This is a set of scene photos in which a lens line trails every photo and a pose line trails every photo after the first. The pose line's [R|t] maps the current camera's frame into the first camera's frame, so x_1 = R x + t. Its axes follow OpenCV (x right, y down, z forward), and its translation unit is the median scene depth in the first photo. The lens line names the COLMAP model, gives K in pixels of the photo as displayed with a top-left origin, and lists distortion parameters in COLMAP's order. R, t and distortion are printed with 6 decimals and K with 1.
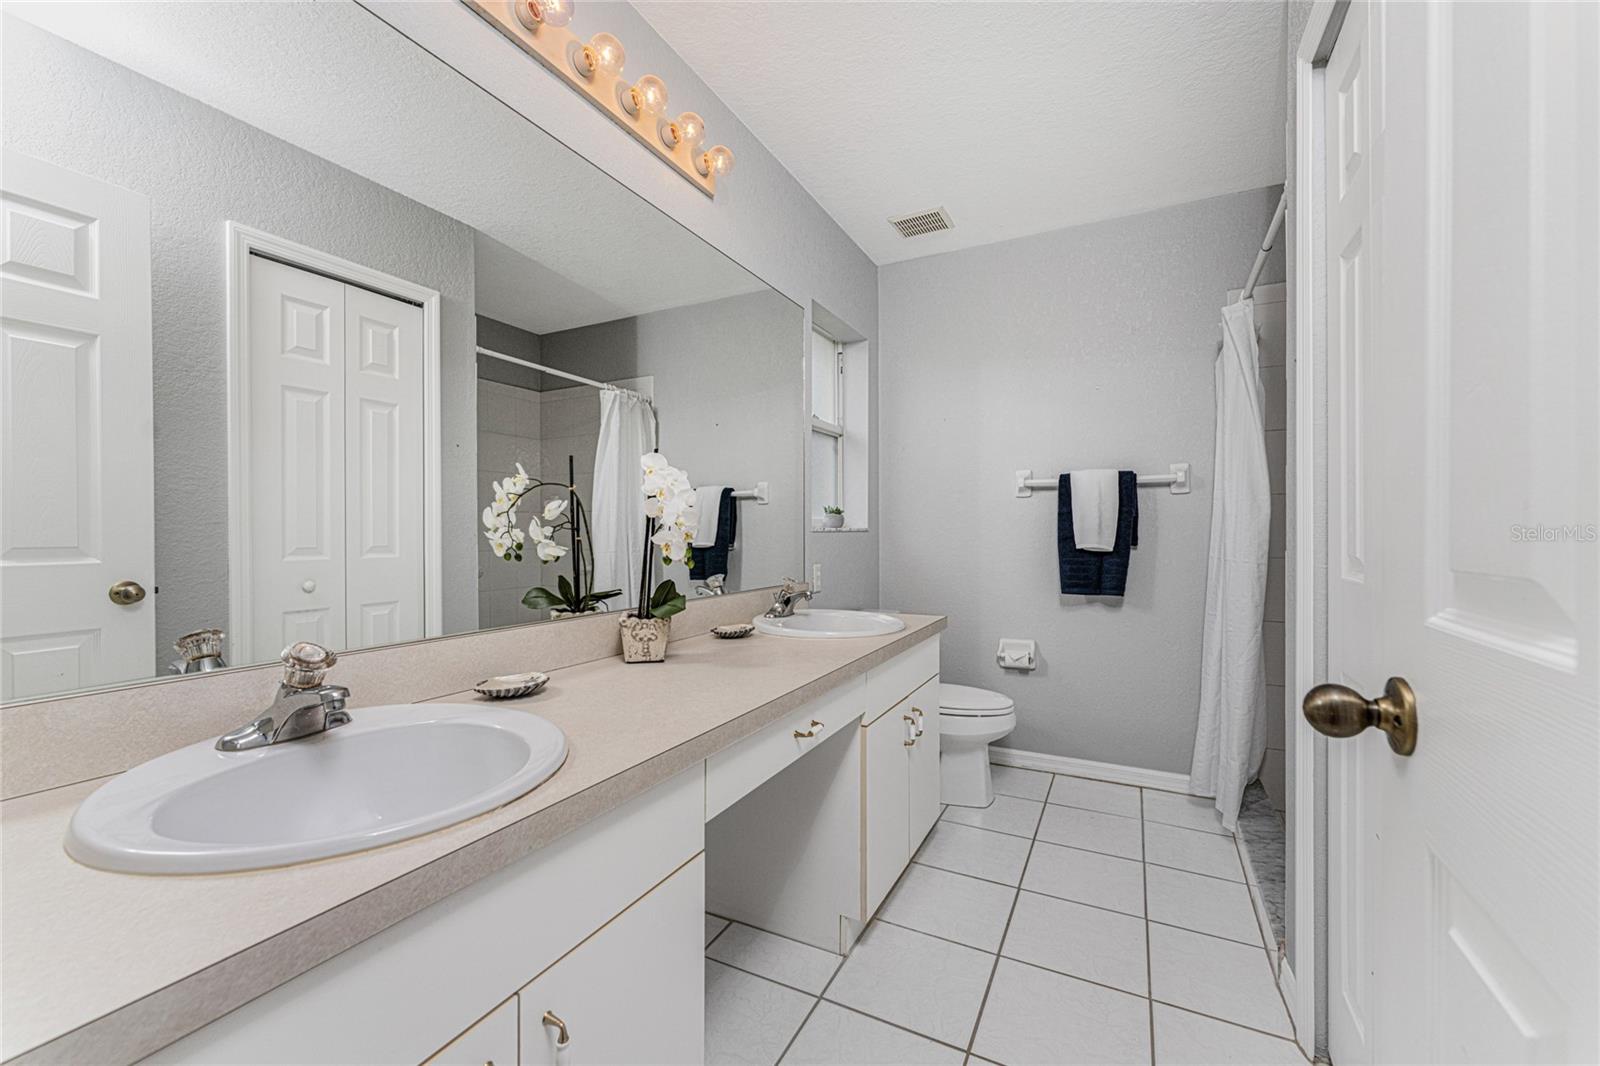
lens RADIAL K [[633.8, 0, 802.9], [0, 633.8, 537.9], [0, 0, 1]] dist [-0.000999, -0.000459]
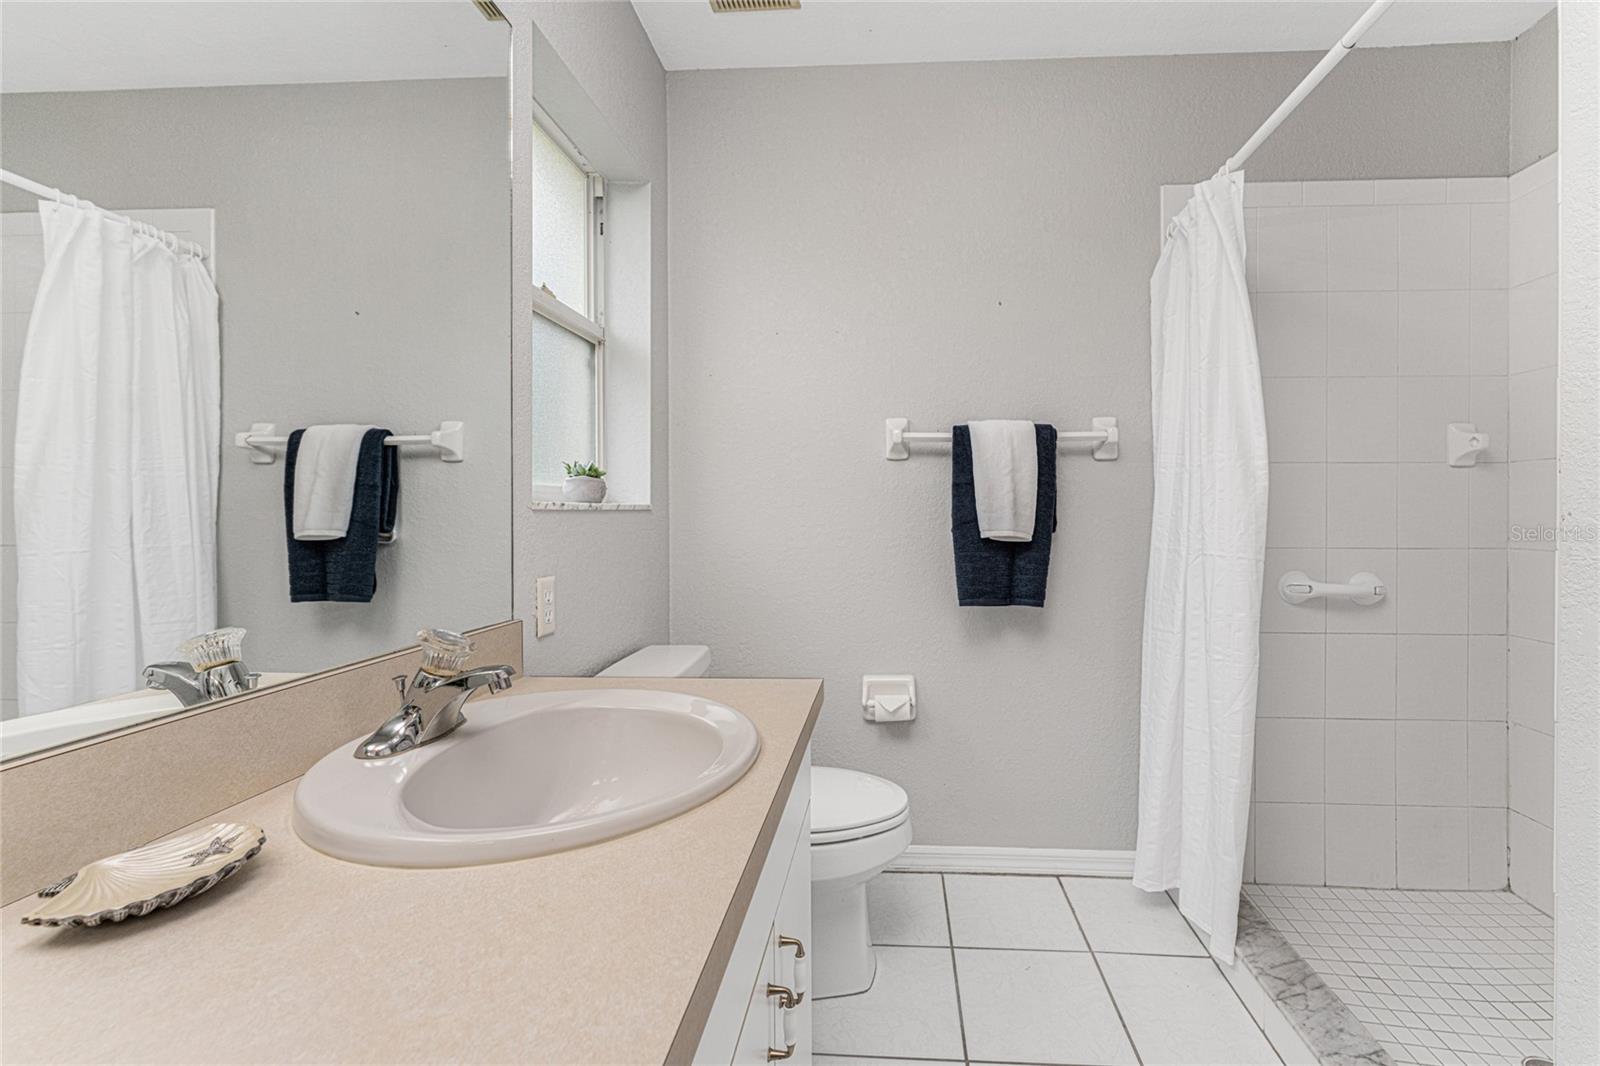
lens RADIAL K [[664.3, 0, 859.9], [0, 664.3, 518.3], [0, 0, 1]] dist [0.002136, 0.000006]
pose [[0.911654, -0.000570, 0.410958, 0.029860], [0.000495, 1.000000, 0.000289, -0.003650], [-0.410959, -0.000060, 0.911654, 0.406311]]
